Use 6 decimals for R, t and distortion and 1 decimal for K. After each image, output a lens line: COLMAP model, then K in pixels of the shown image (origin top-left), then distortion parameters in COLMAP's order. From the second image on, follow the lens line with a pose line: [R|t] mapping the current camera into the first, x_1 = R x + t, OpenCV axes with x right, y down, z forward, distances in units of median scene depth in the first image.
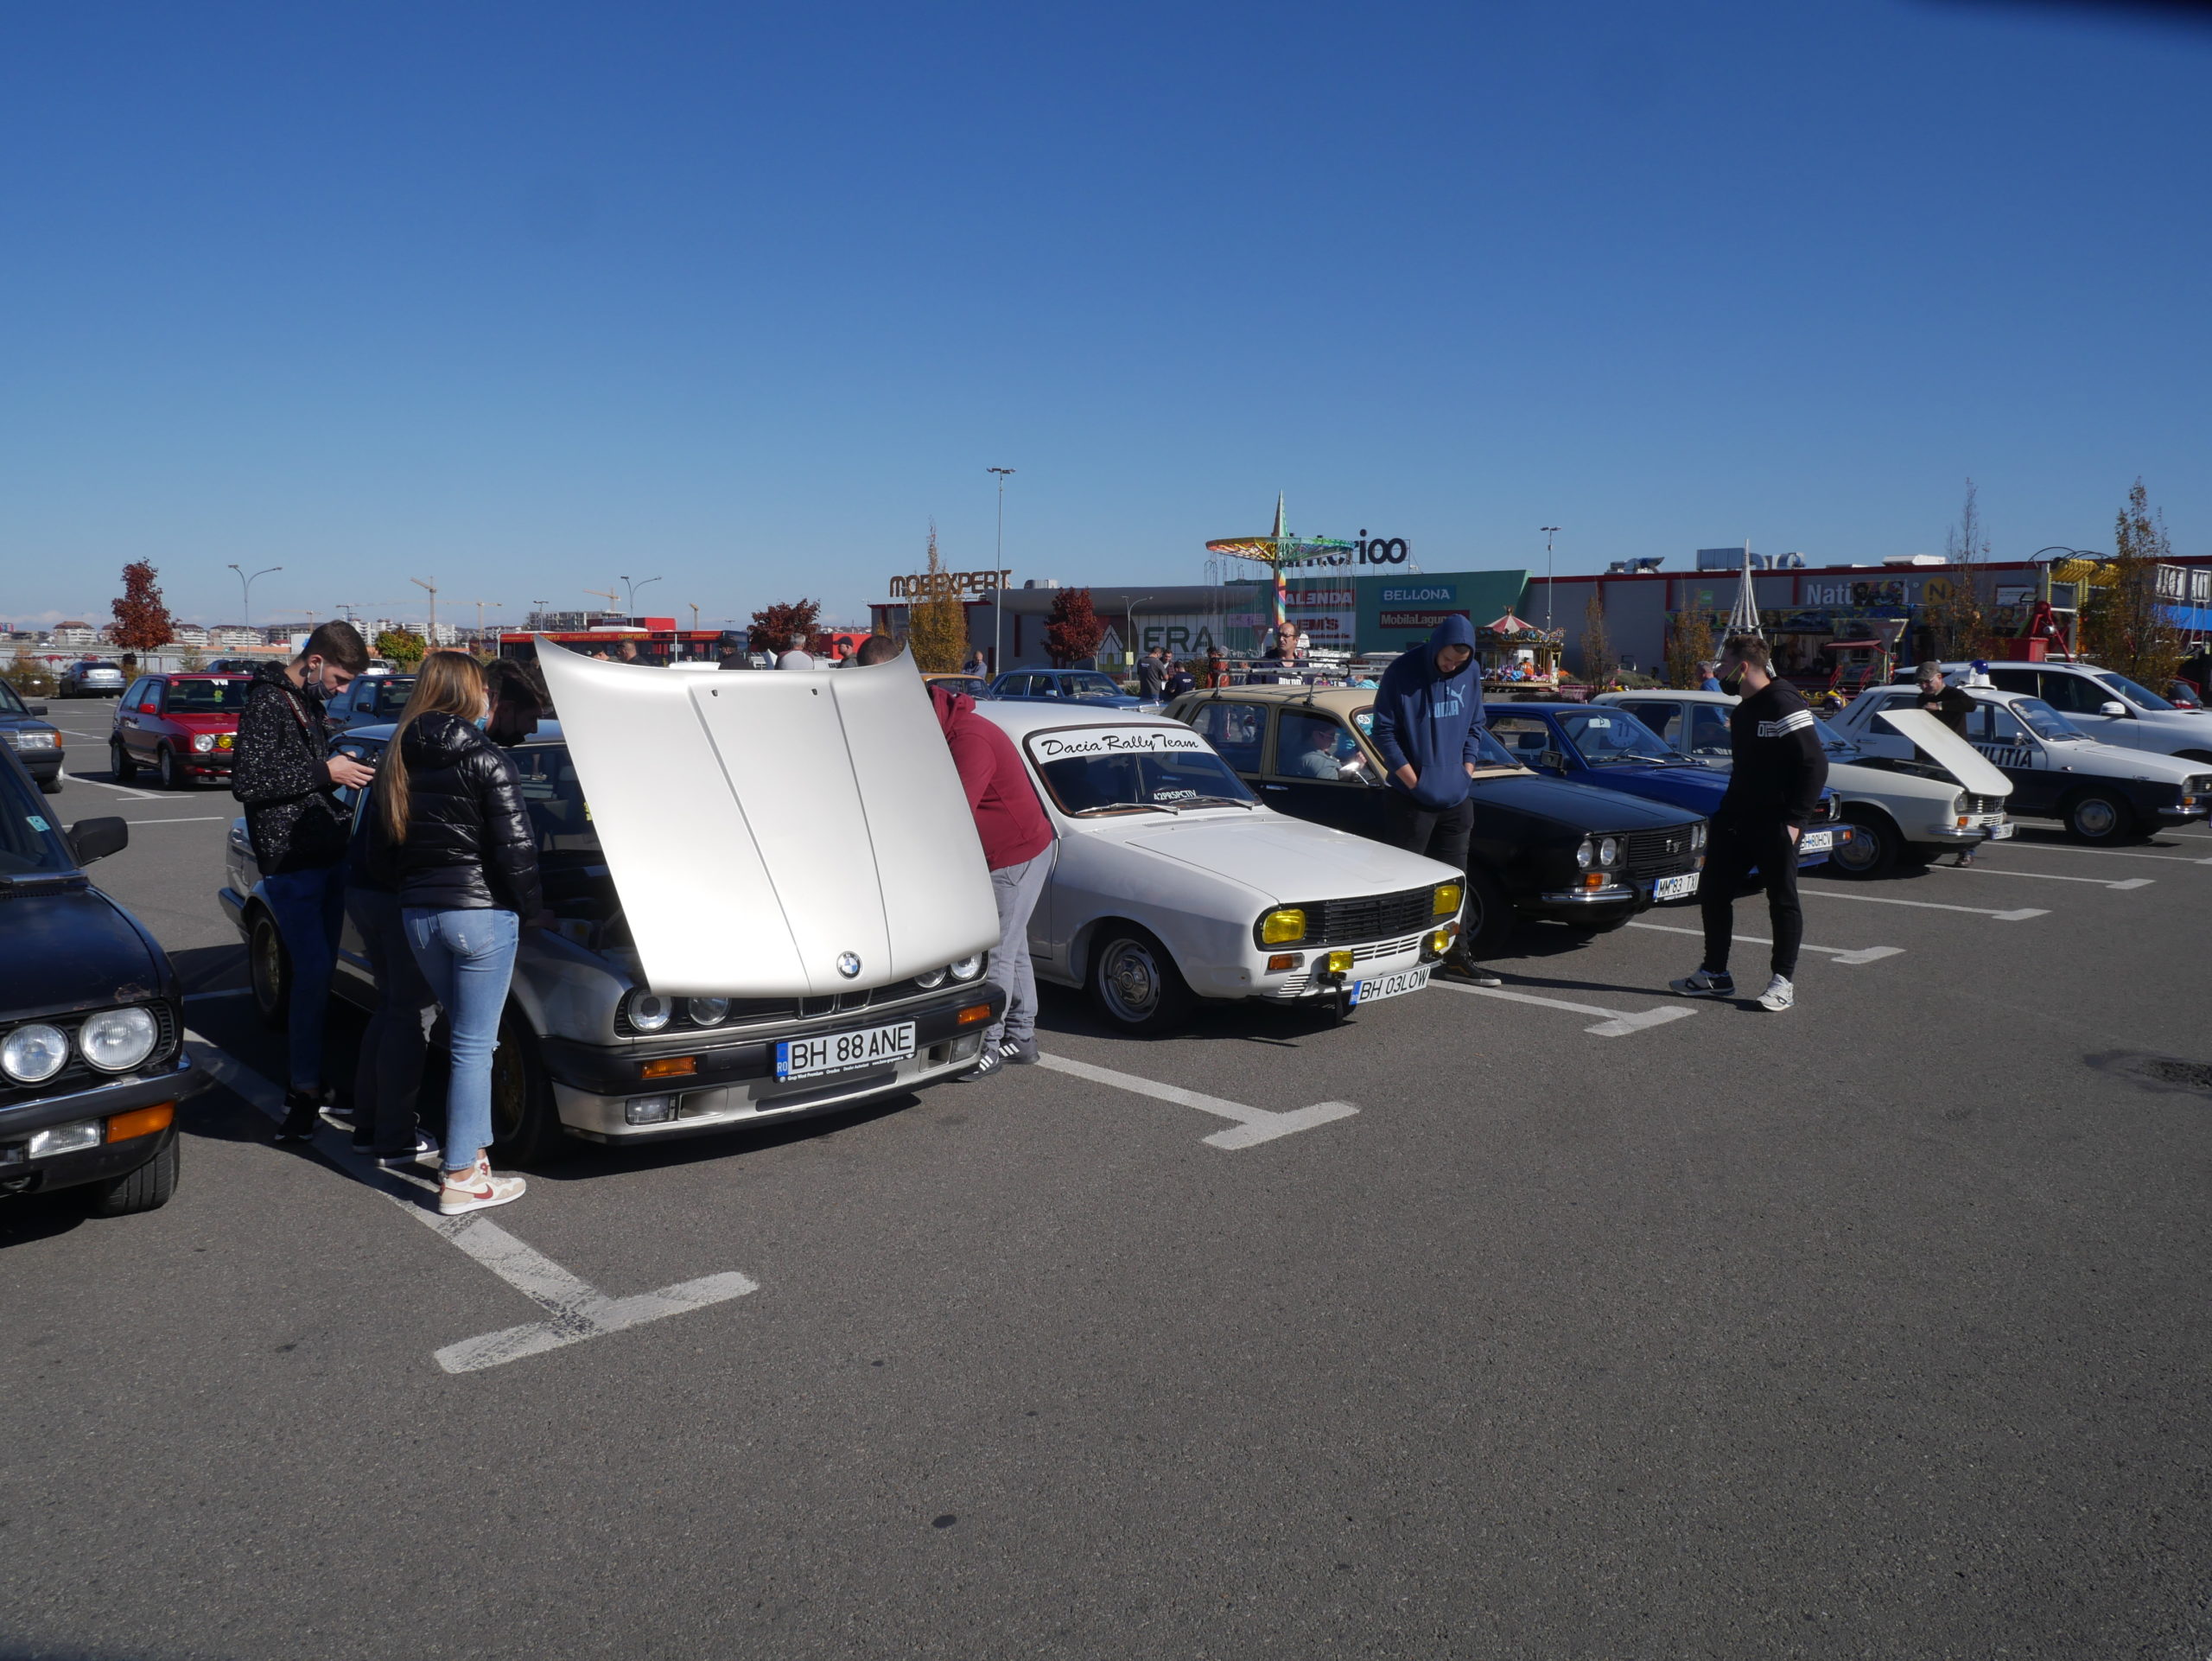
lens RADIAL K [[1612.2, 0, 1092.8], [0, 1612.2, 832.4], [0, 0, 1]] dist [-0.049112, 0.020741]
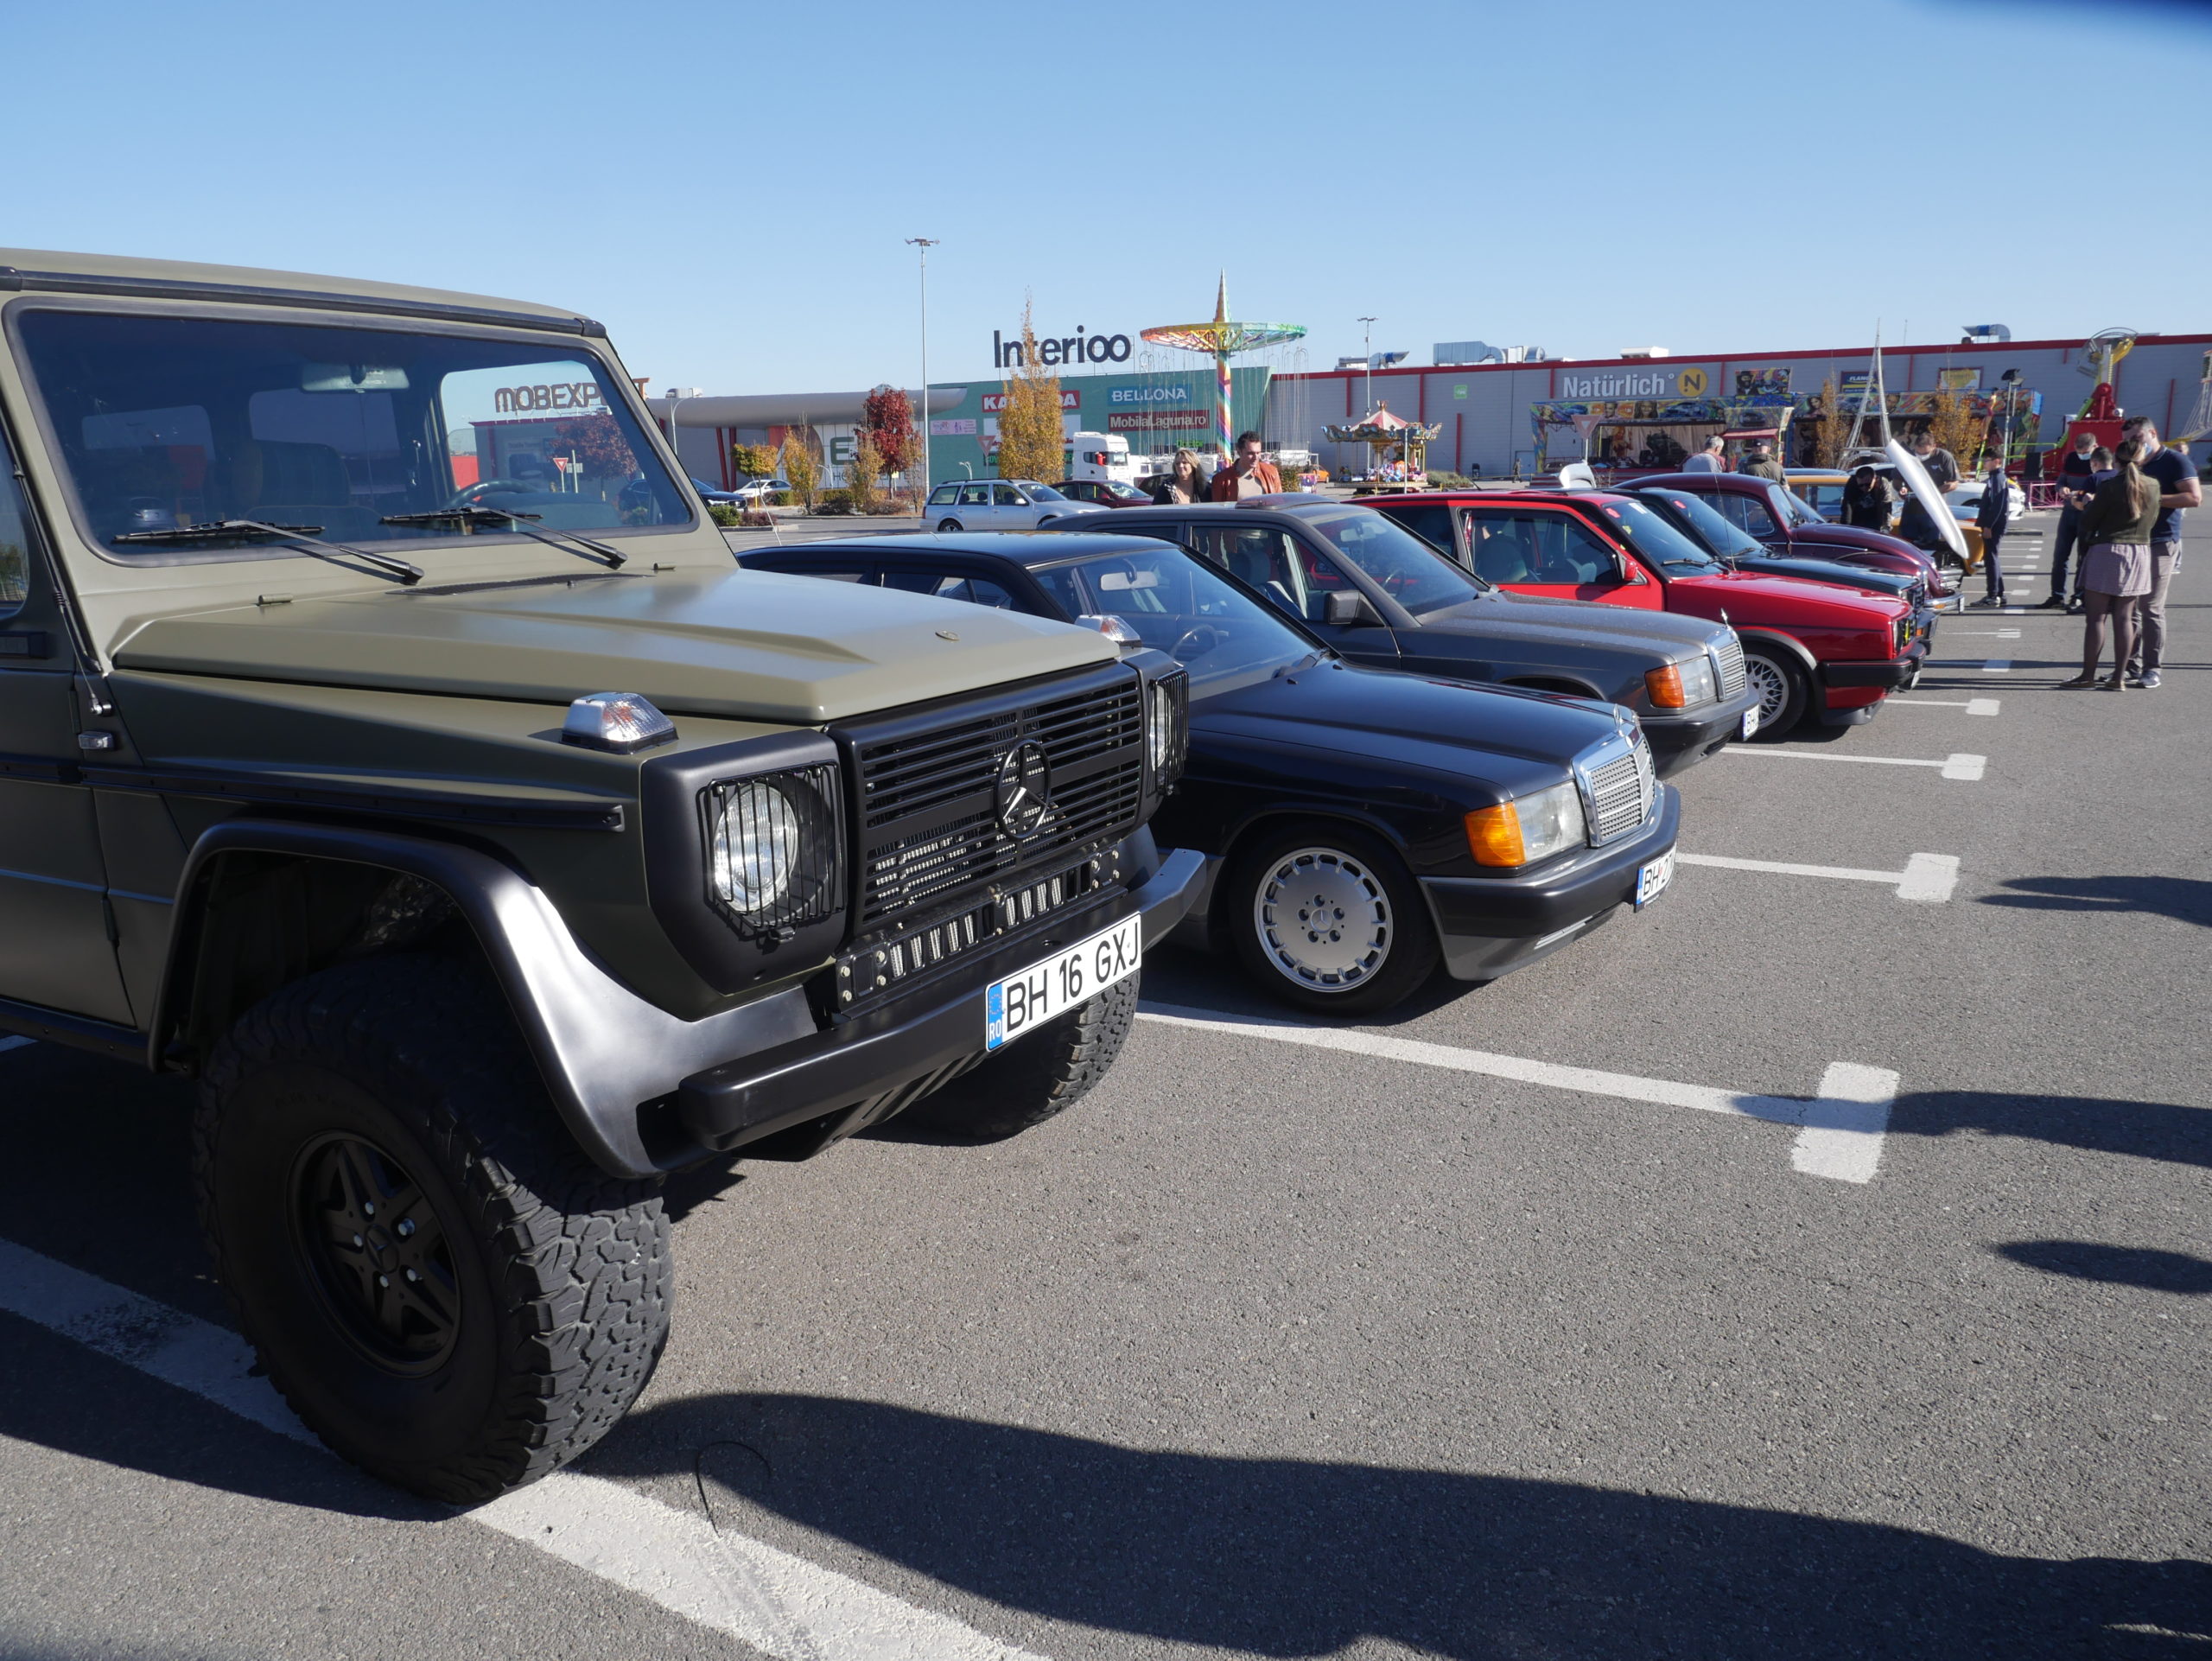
lens RADIAL K [[1612.2, 0, 1094.7], [0, 1612.2, 841.2], [0, 0, 1]] dist [-0.049112, 0.020741]
pose [[0.955821, -0.092077, 0.279157, -0.131753], [0.058399, 0.990226, 0.126660, -0.009941], [-0.288091, -0.104762, 0.951855, 0.087562]]
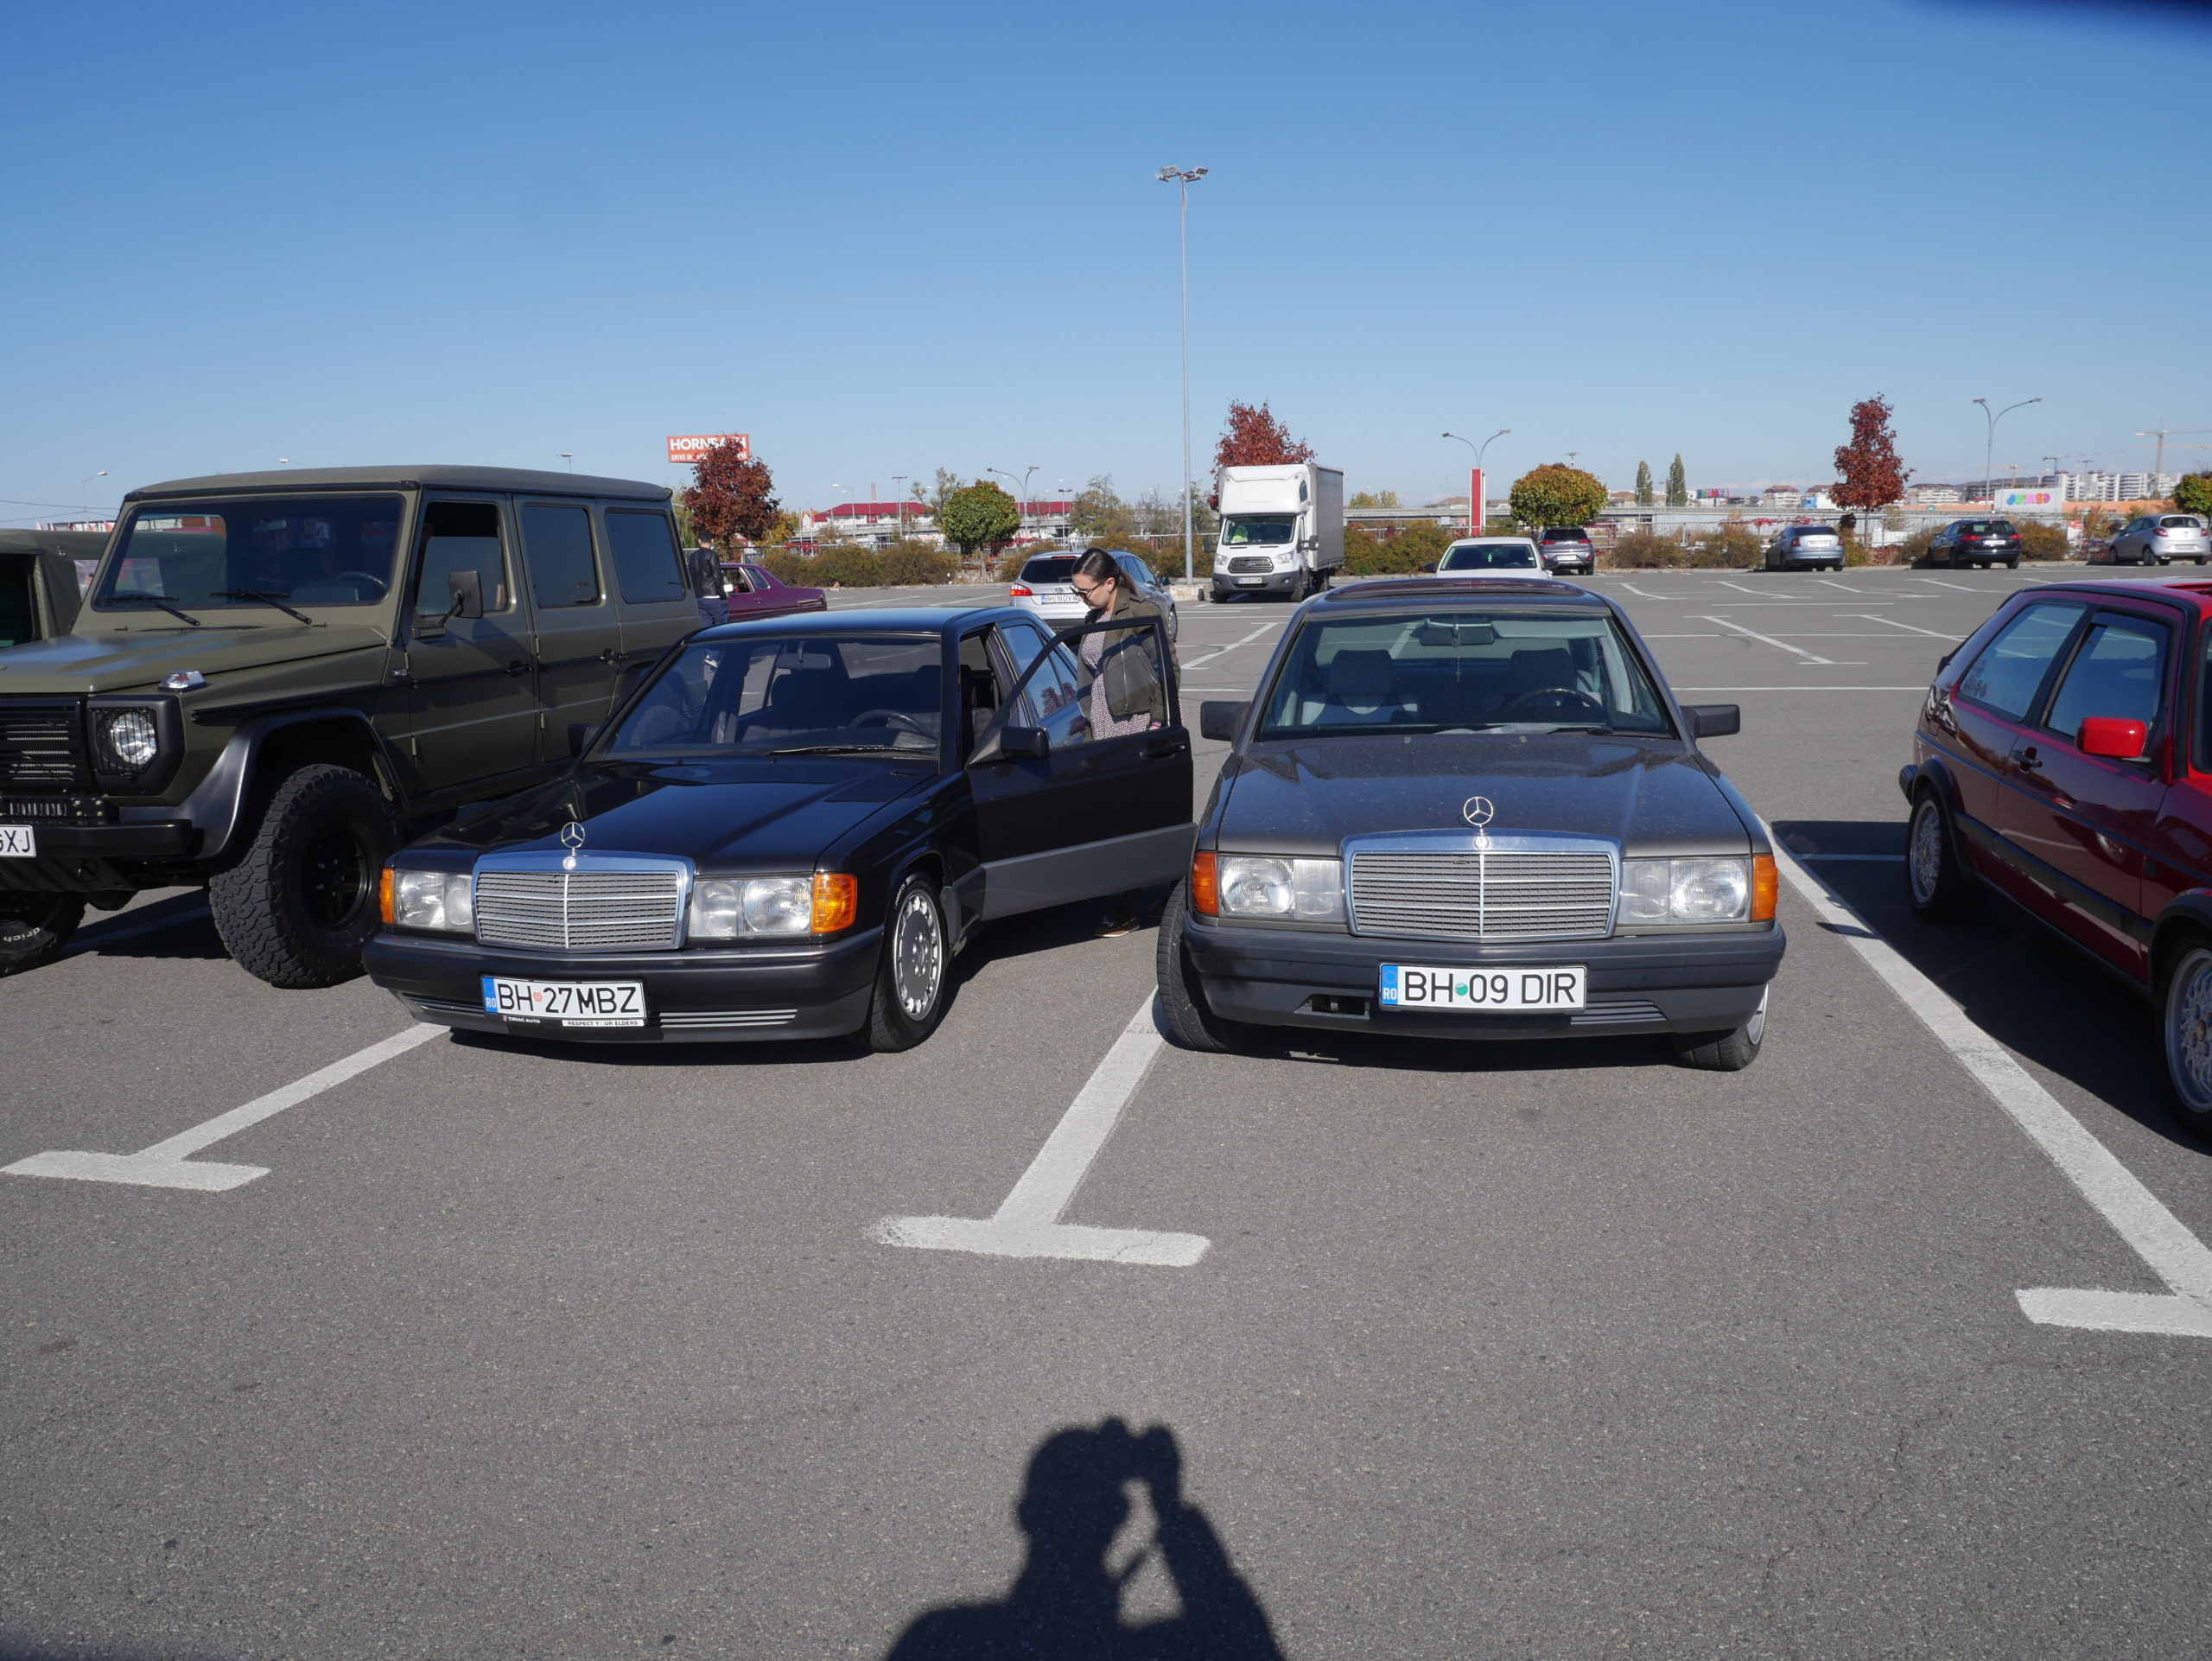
lens RADIAL K [[1612.2, 0, 1101.7], [0, 1612.2, 840.1], [0, 0, 1]] dist [-0.049112, 0.020741]
pose [[0.570950, 0.130786, -0.810500, -0.072254], [-0.056062, 0.991136, 0.120441, -0.012401], [0.819068, -0.023327, 0.573222, 0.109034]]
